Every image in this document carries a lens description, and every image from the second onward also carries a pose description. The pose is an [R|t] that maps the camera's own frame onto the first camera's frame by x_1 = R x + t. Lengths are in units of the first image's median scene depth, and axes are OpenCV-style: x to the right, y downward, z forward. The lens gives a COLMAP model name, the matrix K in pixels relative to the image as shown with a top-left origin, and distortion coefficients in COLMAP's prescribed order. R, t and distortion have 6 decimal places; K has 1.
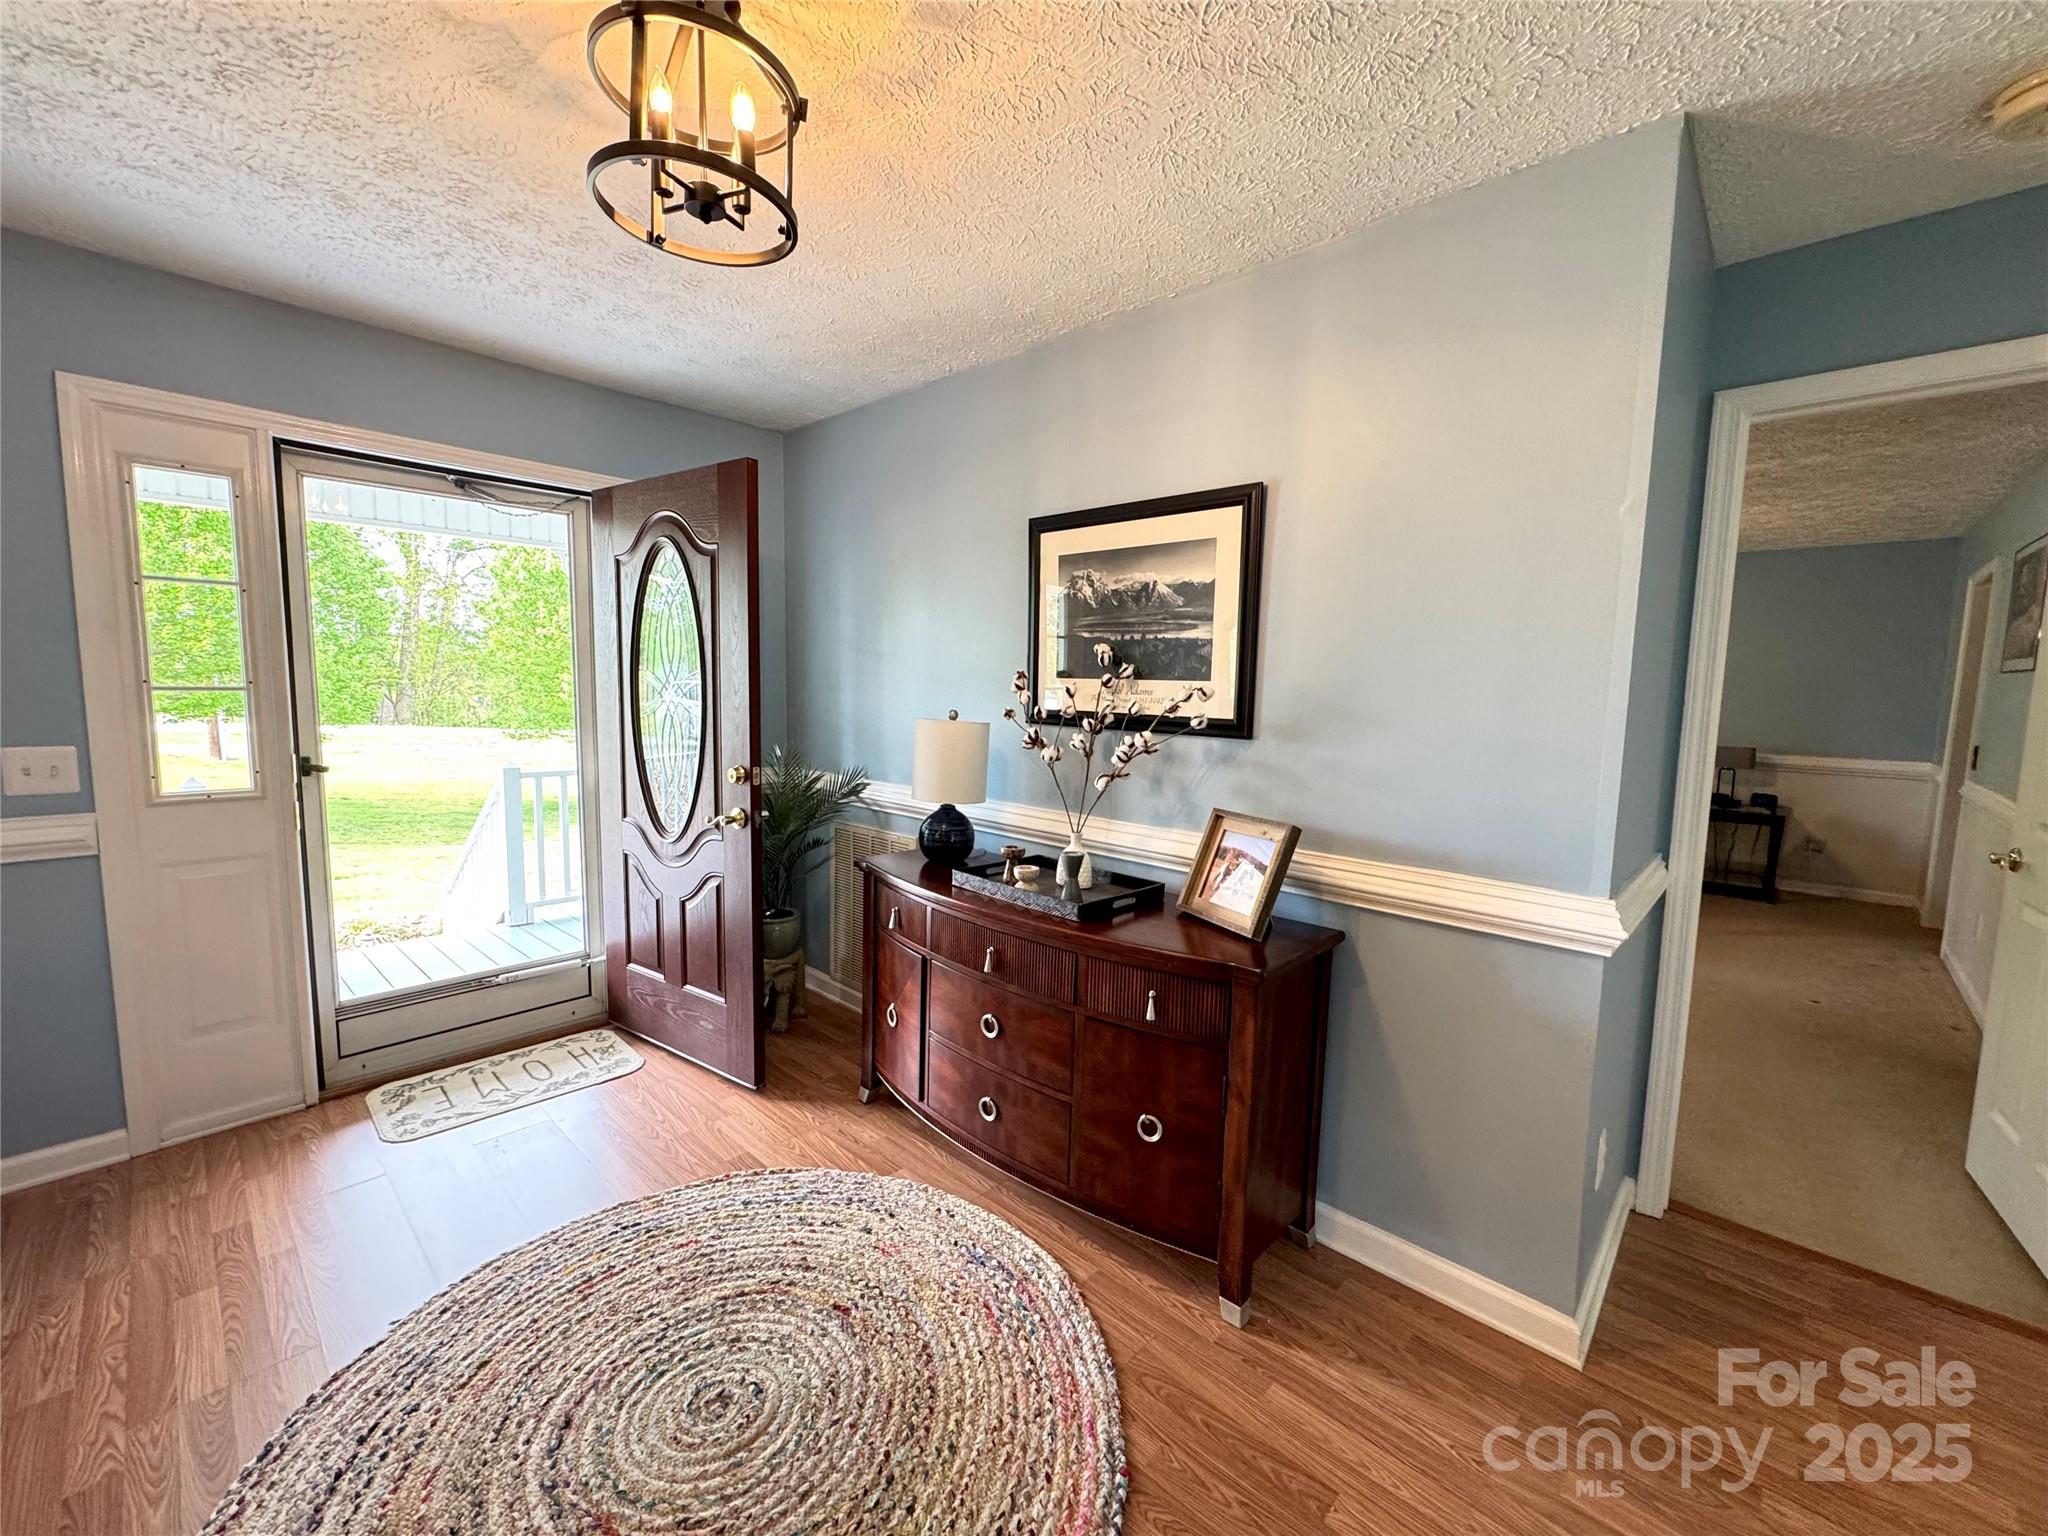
lens RADIAL K [[821.9, 0, 1027.9], [0, 821.9, 774.7], [0, 0, 1]] dist [-0.000214, 0.000023]
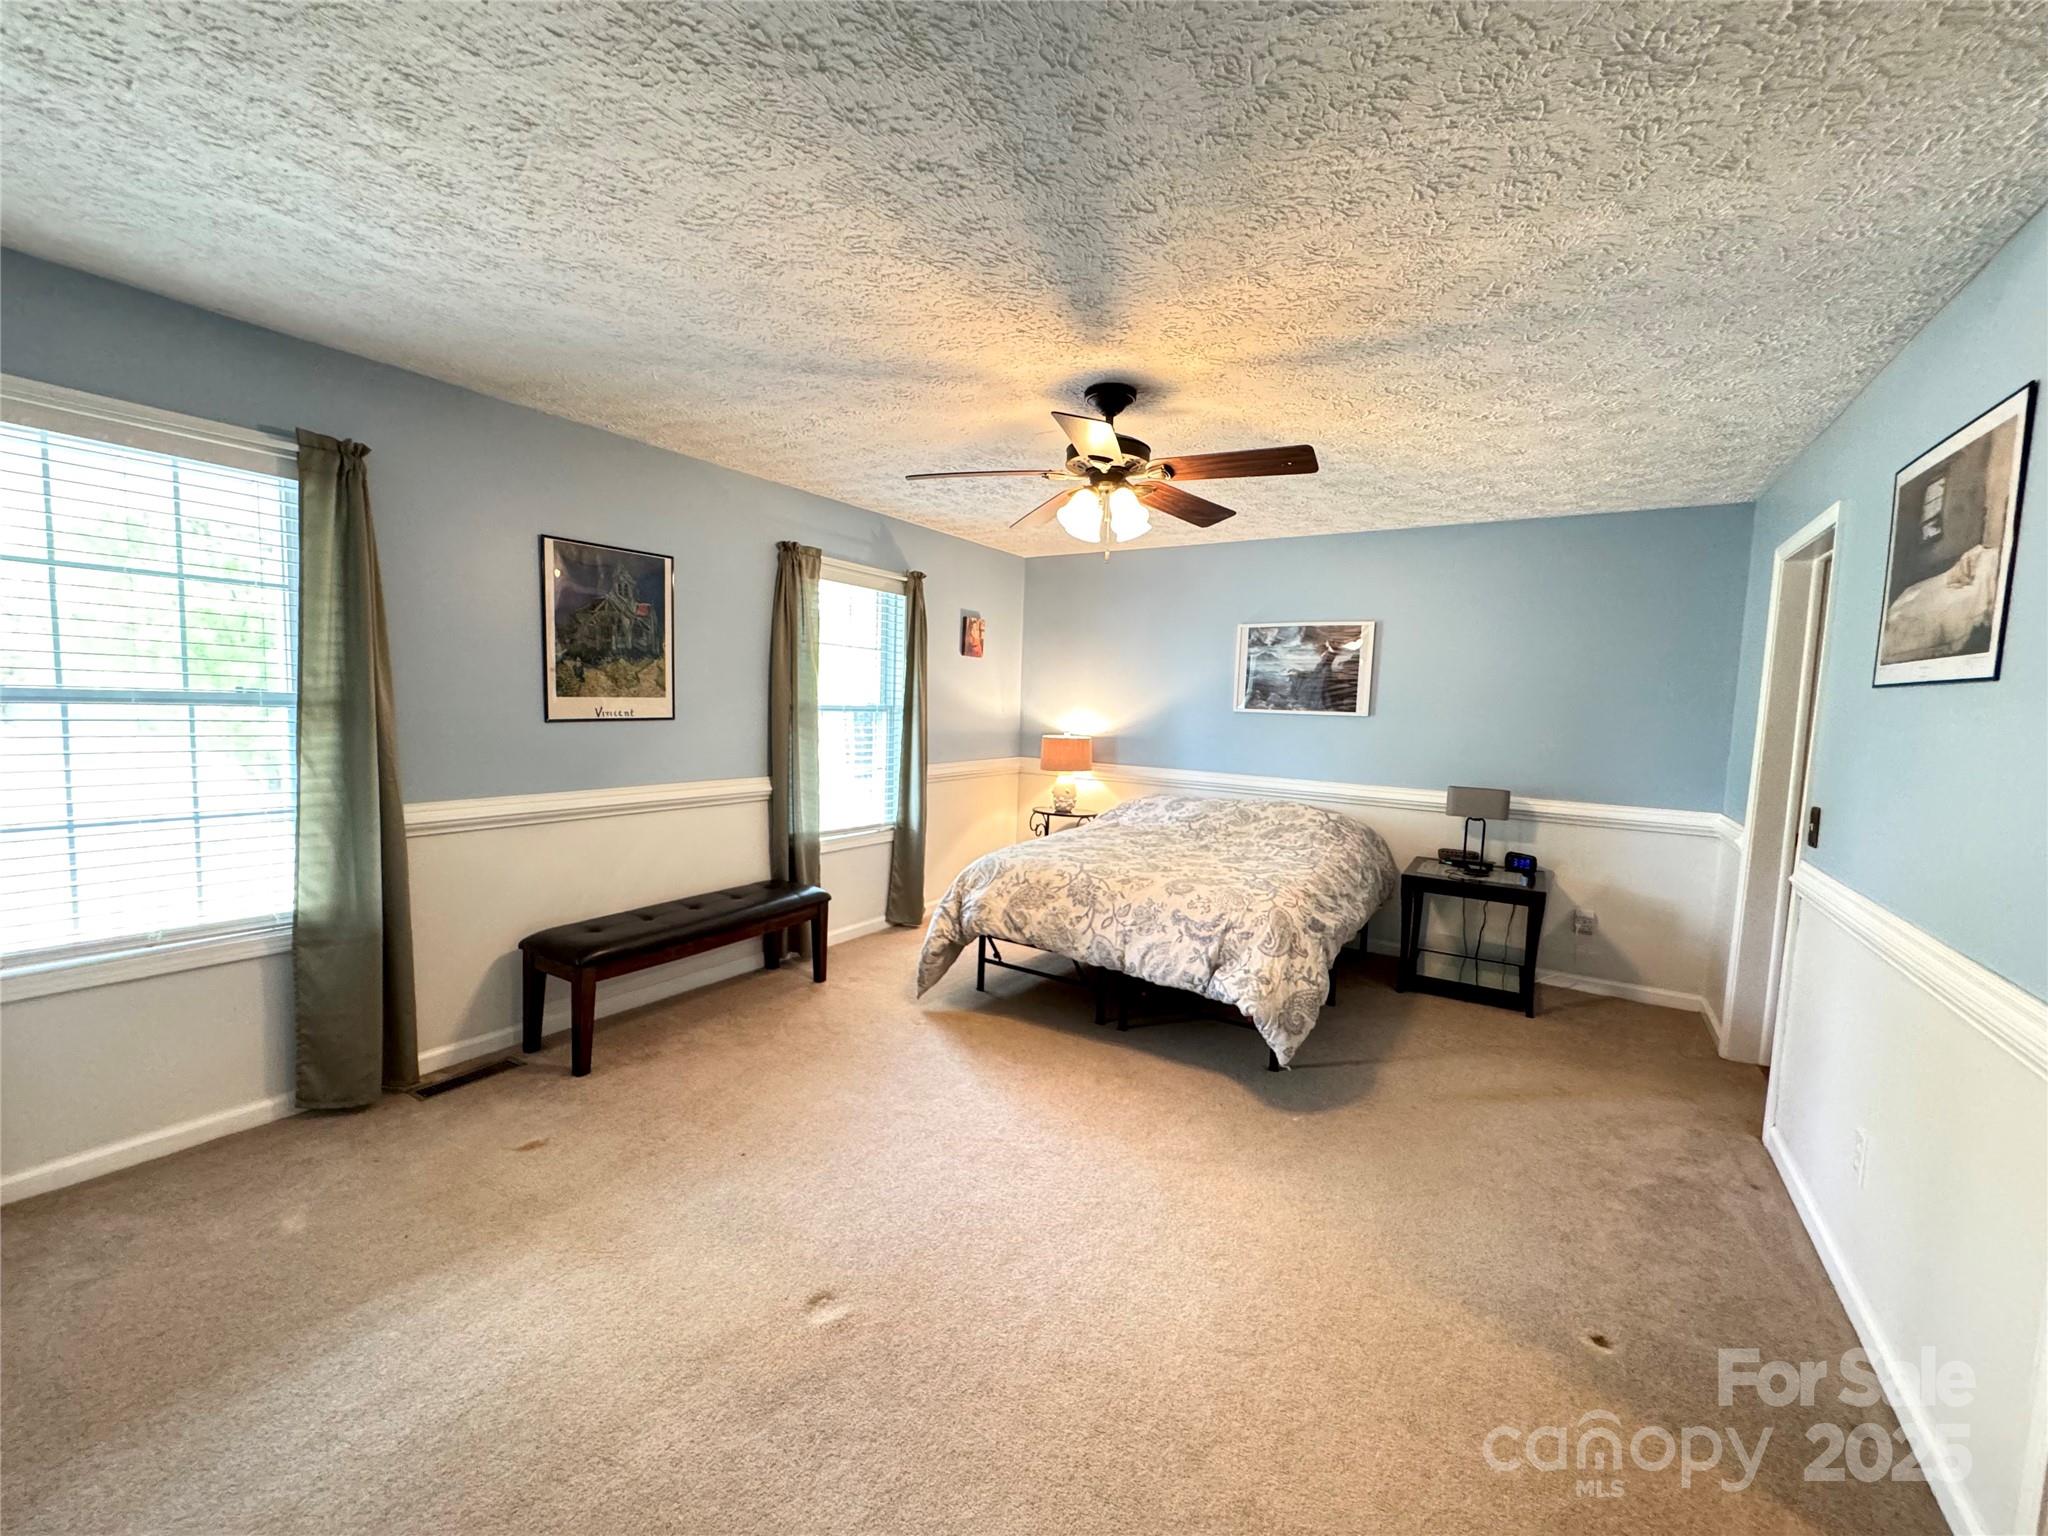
lens RADIAL K [[821.9, 0, 1027.3], [0, 821.9, 760.4], [0, 0, 1]] dist [-0.000214, 0.000023]
pose [[0.983972, 0.010974, 0.177986, 0.346972], [-0.006586, 0.999660, -0.025226, -0.037652], [-0.178202, 0.023650, 0.983710, 0.372871]]
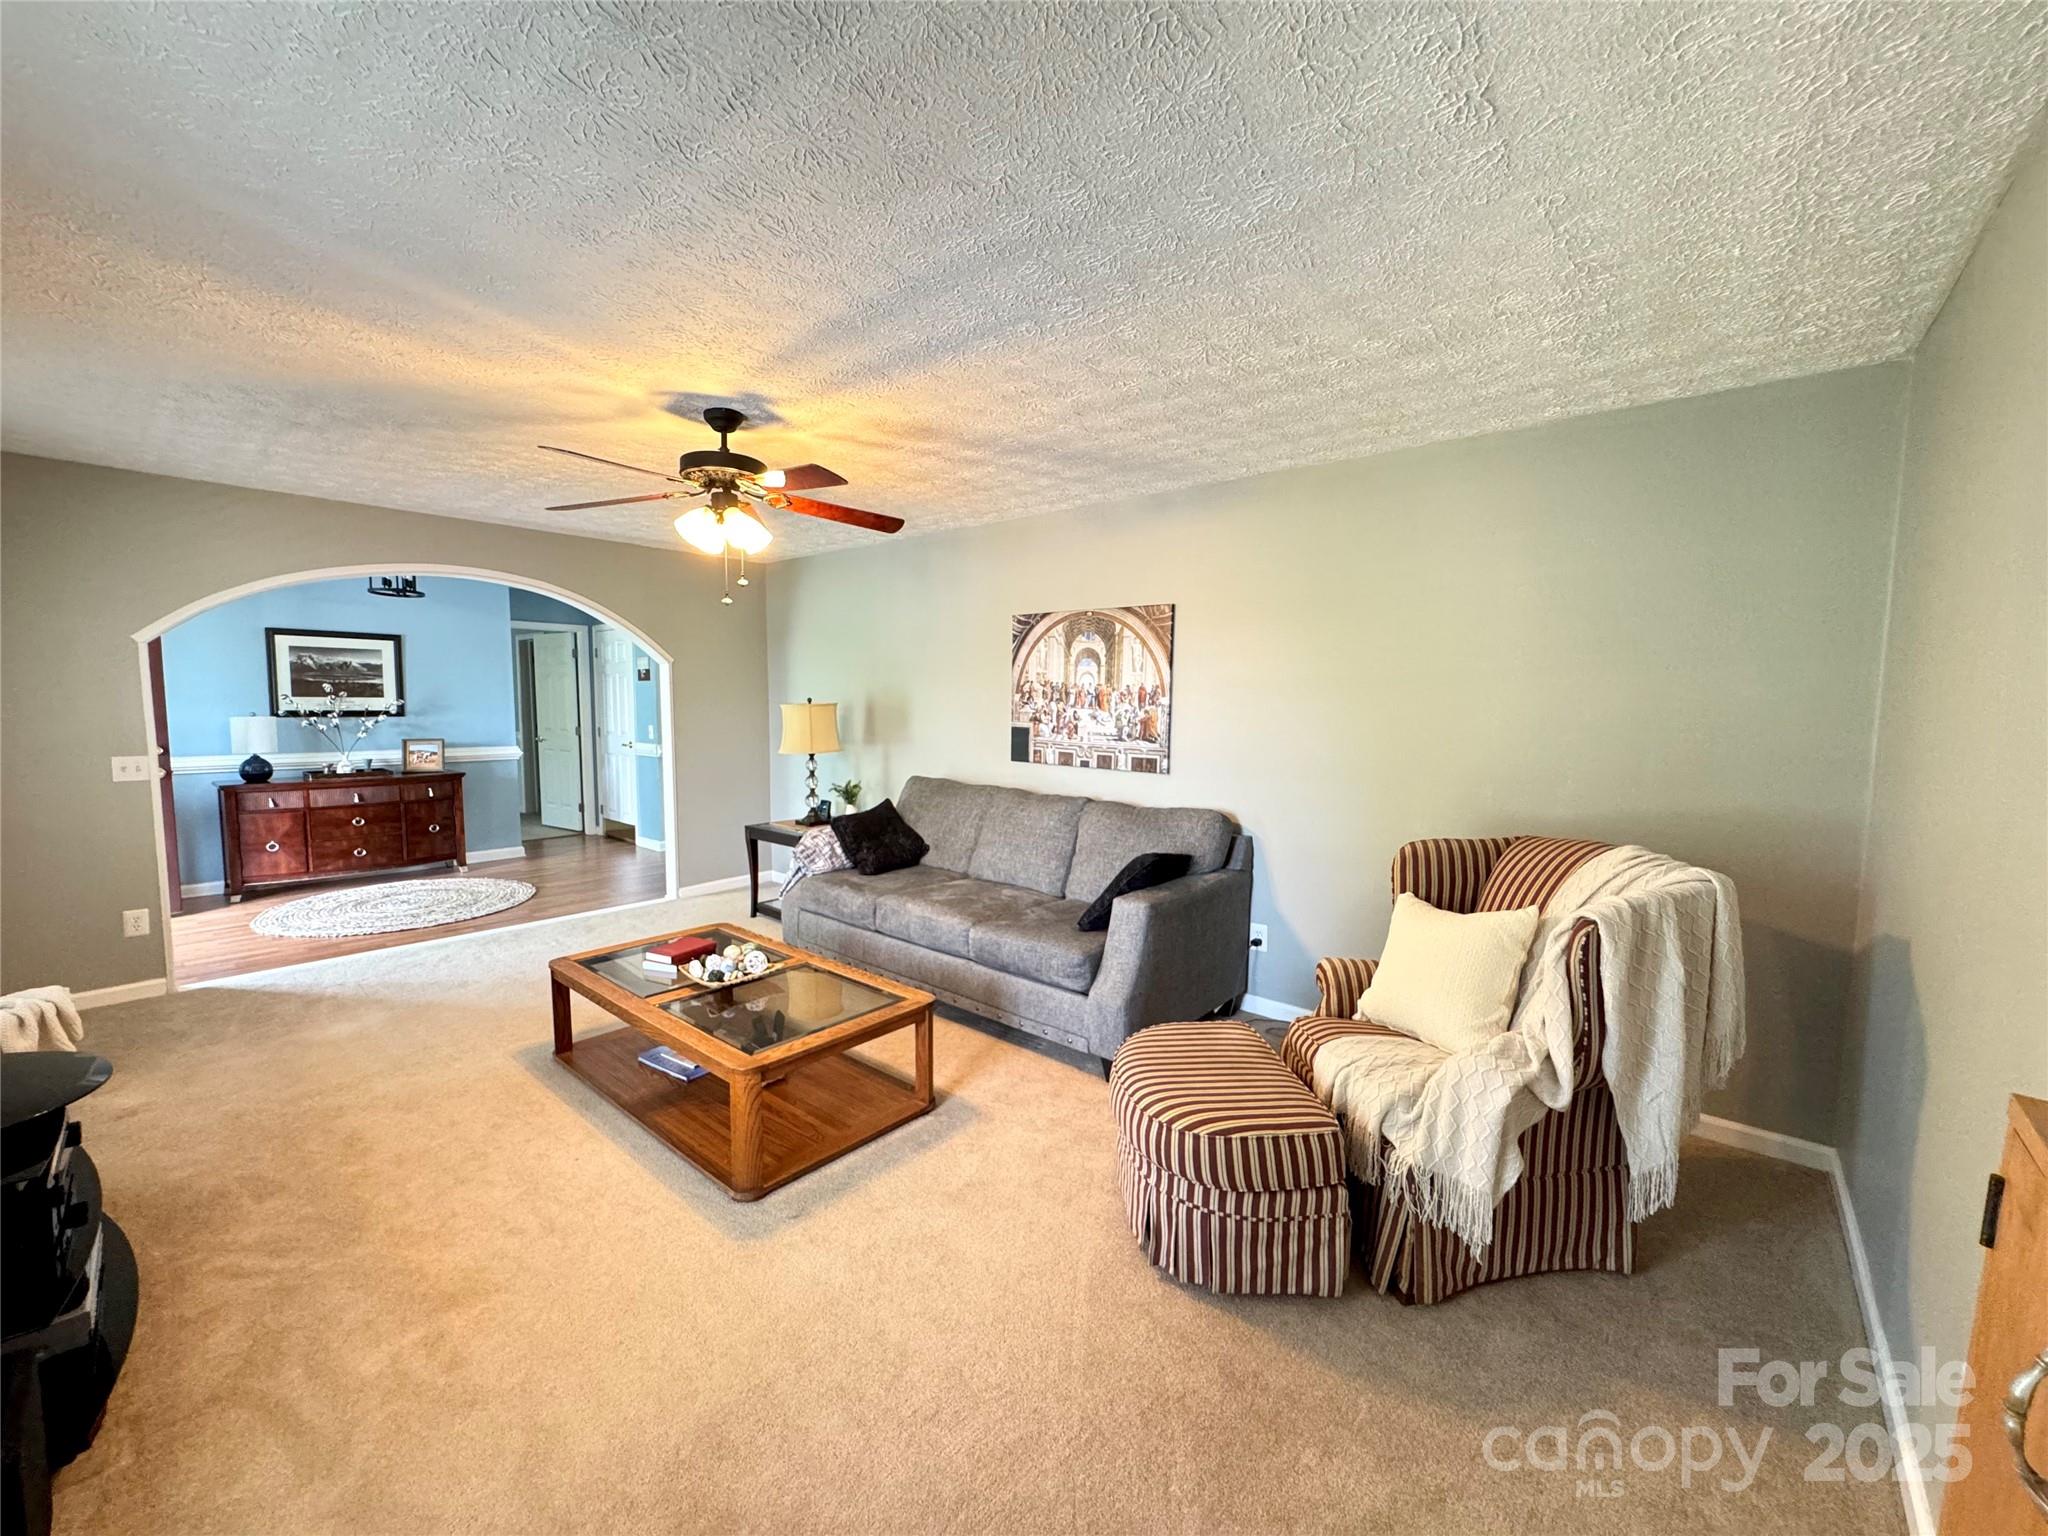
lens RADIAL K [[821.9, 0, 1025.4], [0, 821.9, 765.4], [0, 0, 1]] dist [-0.000214, 0.000023]
pose [[-0.039260, -0.105132, 0.993683, -2.832128], [0.096913, 0.989361, 0.108504, 0.028978], [-0.994518, 0.100560, -0.028654, -1.179400]]
